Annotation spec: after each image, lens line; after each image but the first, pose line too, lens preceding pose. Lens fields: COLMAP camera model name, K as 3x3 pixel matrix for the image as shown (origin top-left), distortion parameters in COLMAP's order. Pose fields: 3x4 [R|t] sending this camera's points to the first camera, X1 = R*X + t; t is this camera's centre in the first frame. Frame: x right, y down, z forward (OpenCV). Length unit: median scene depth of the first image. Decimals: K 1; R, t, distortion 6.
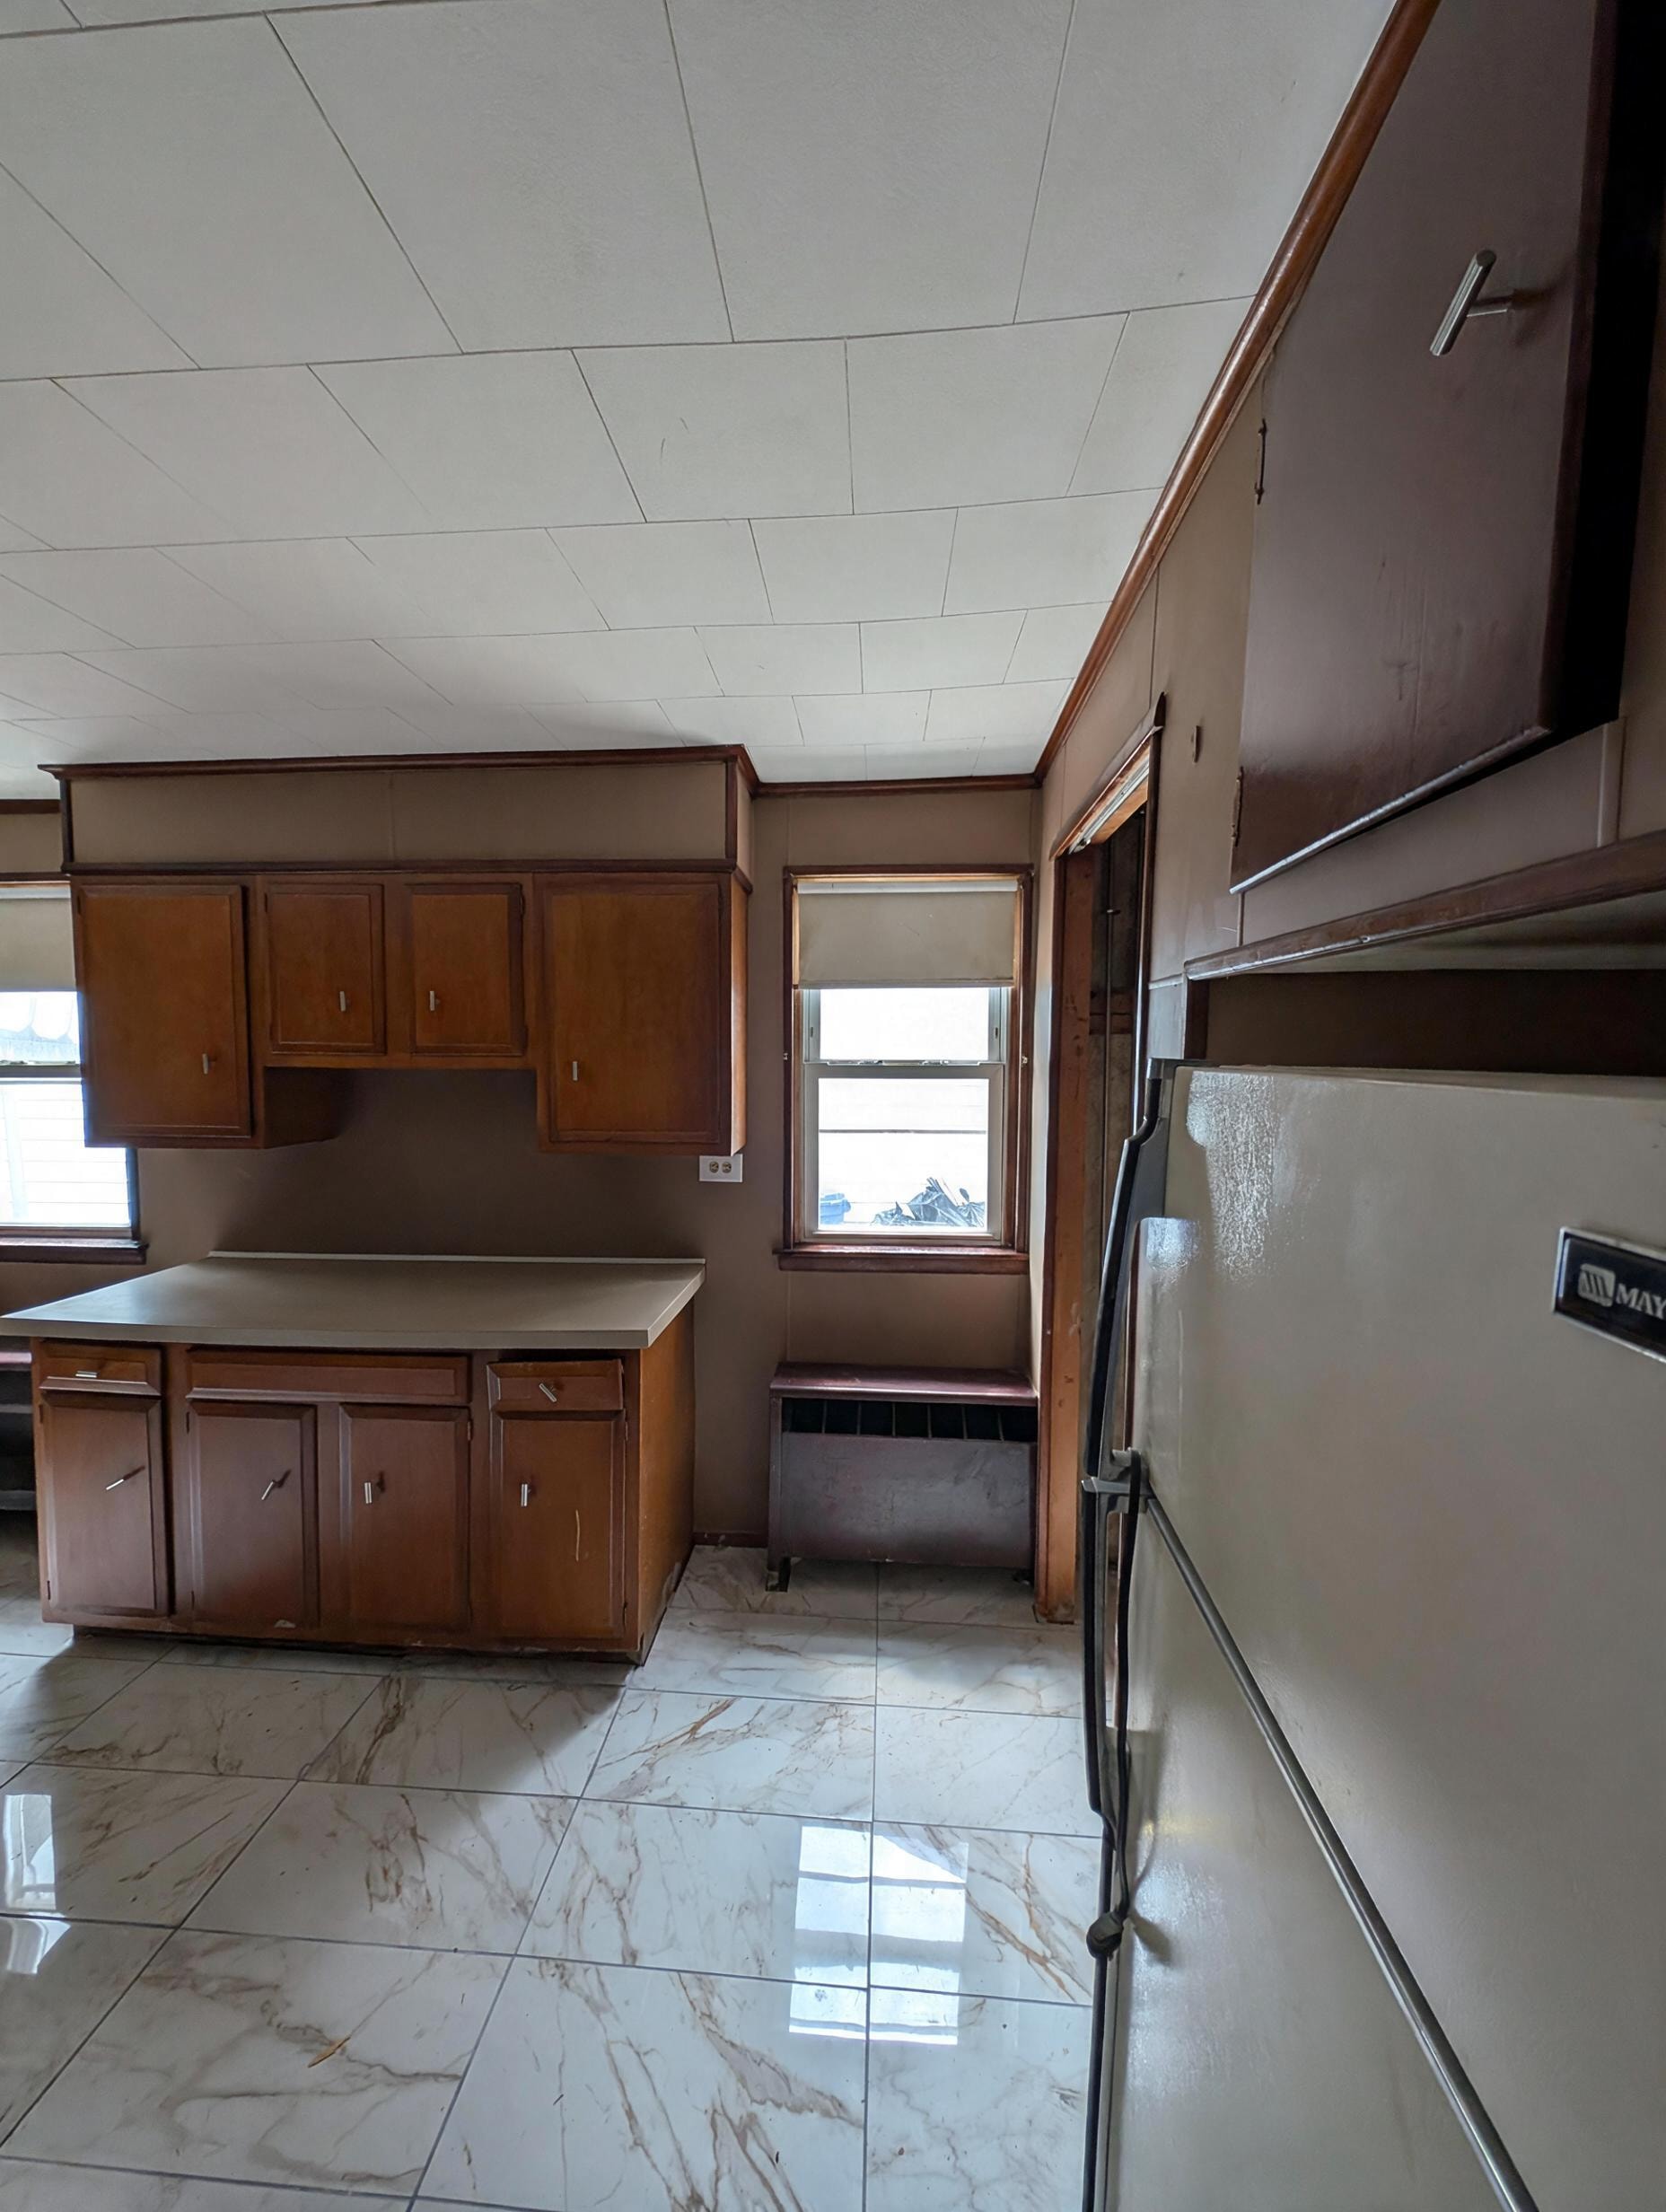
lens RADIAL K [[824.6, 0, 830.7], [0, 824.6, 1113.7], [0, 0, 1]] dist [0.006473, -0.003240]
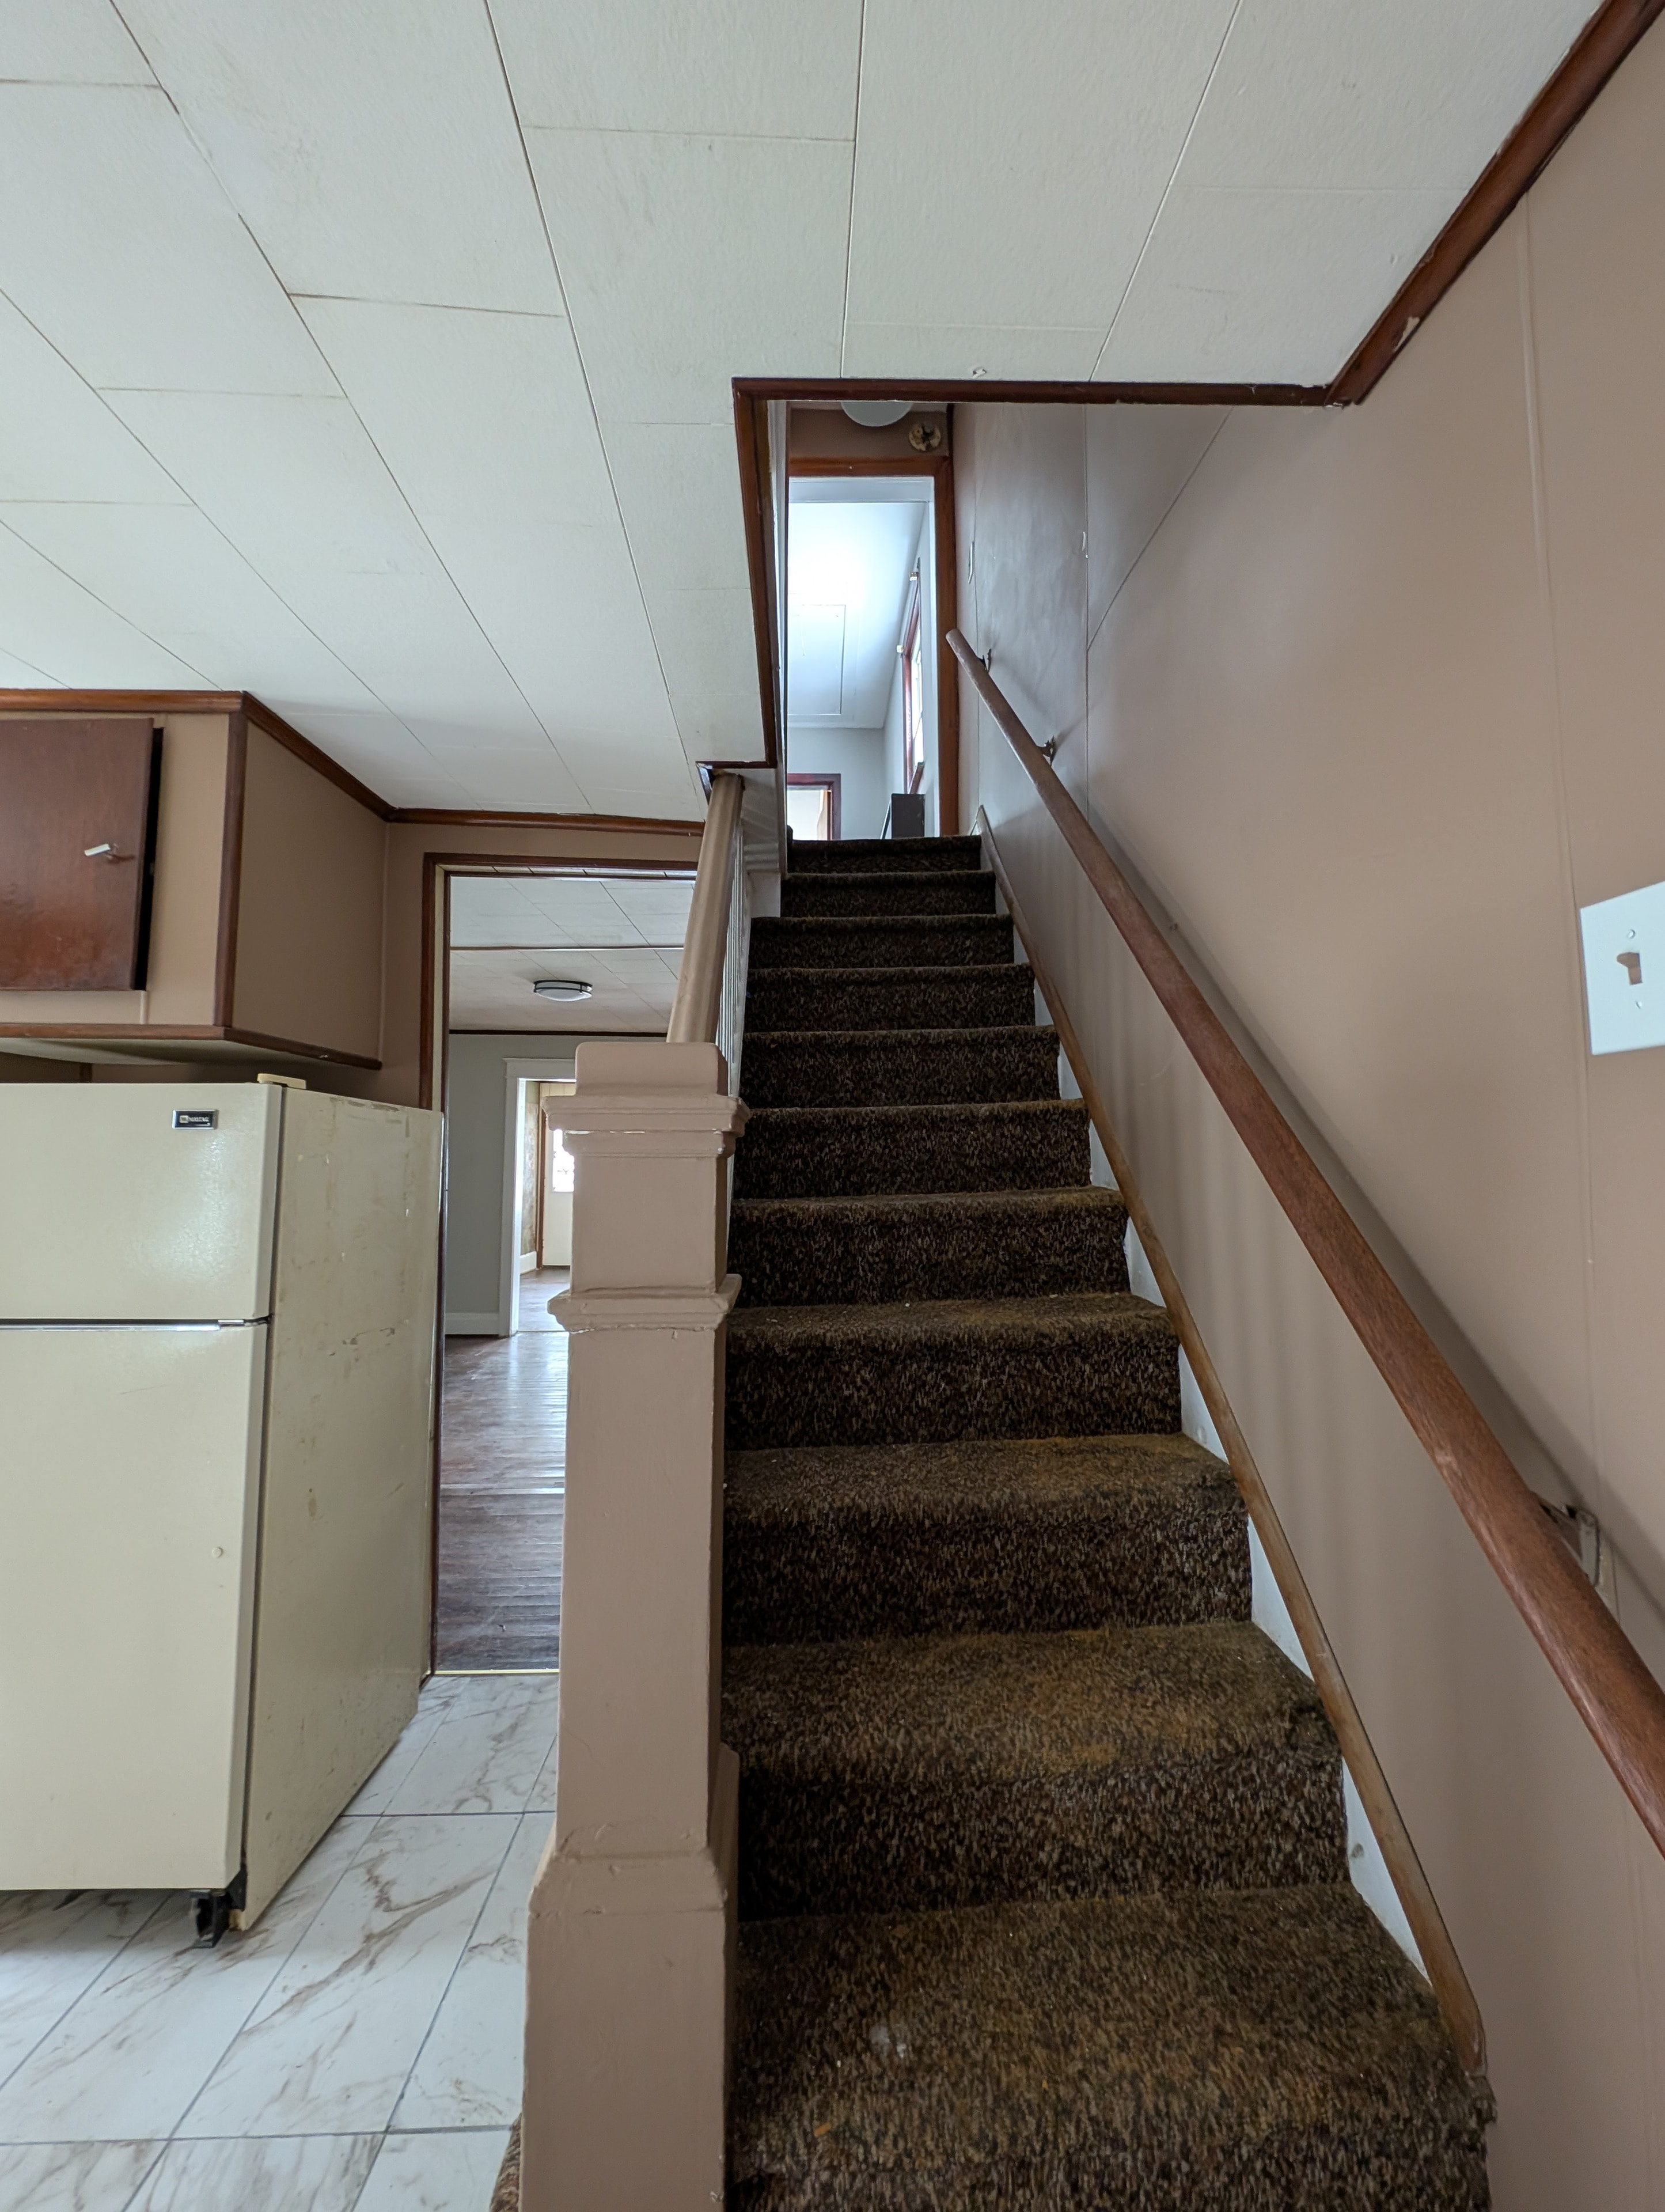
lens RADIAL K [[824.6, 0, 837.4], [0, 824.6, 1104.9], [0, 0, 1]] dist [0.006473, -0.003240]
pose [[-0.097914, 0.050534, 0.993911, -0.651297], [0.065077, 0.996898, -0.044275, 0.087511], [-0.993065, 0.060346, -0.100899, -0.356792]]
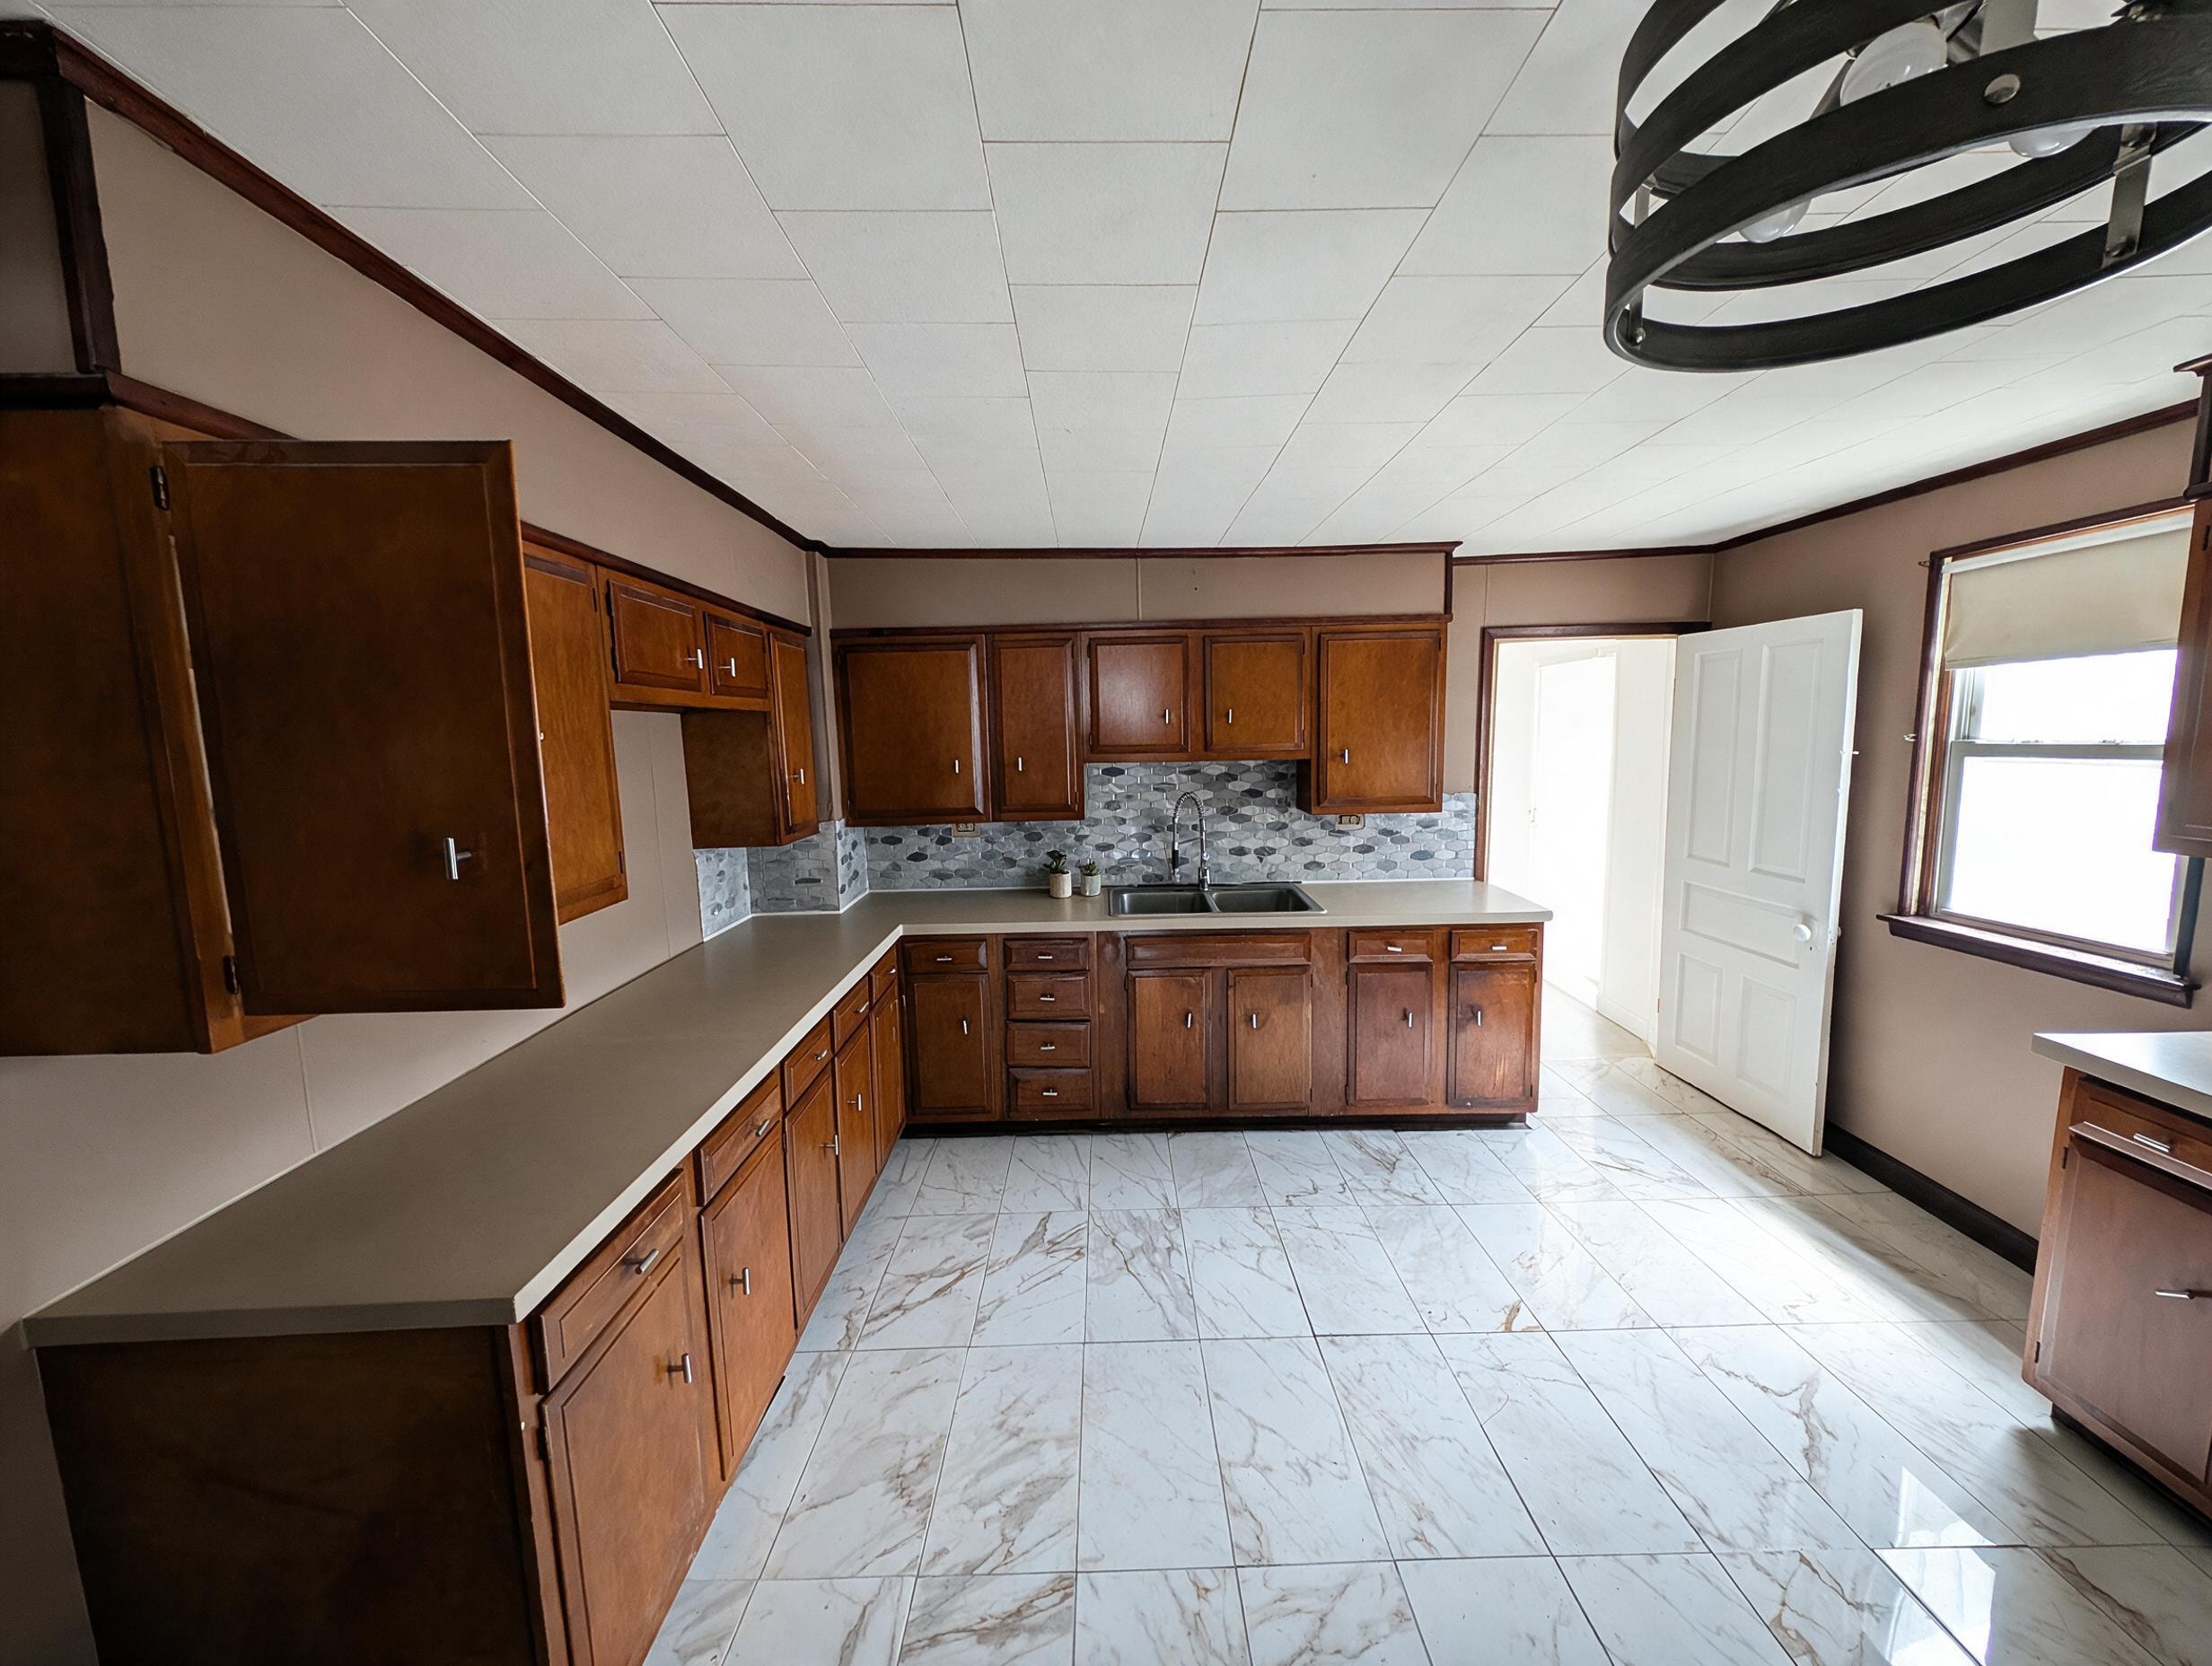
lens RADIAL K [[824.6, 0, 1112.3], [0, 824.6, 830.4], [0, 0, 1]] dist [0.006473, -0.003240]
pose [[0.070042, 0.110933, -0.991357, -0.213006], [-0.043464, 0.993193, 0.108067, -0.023562], [0.996597, 0.035519, 0.074387, -0.059284]]
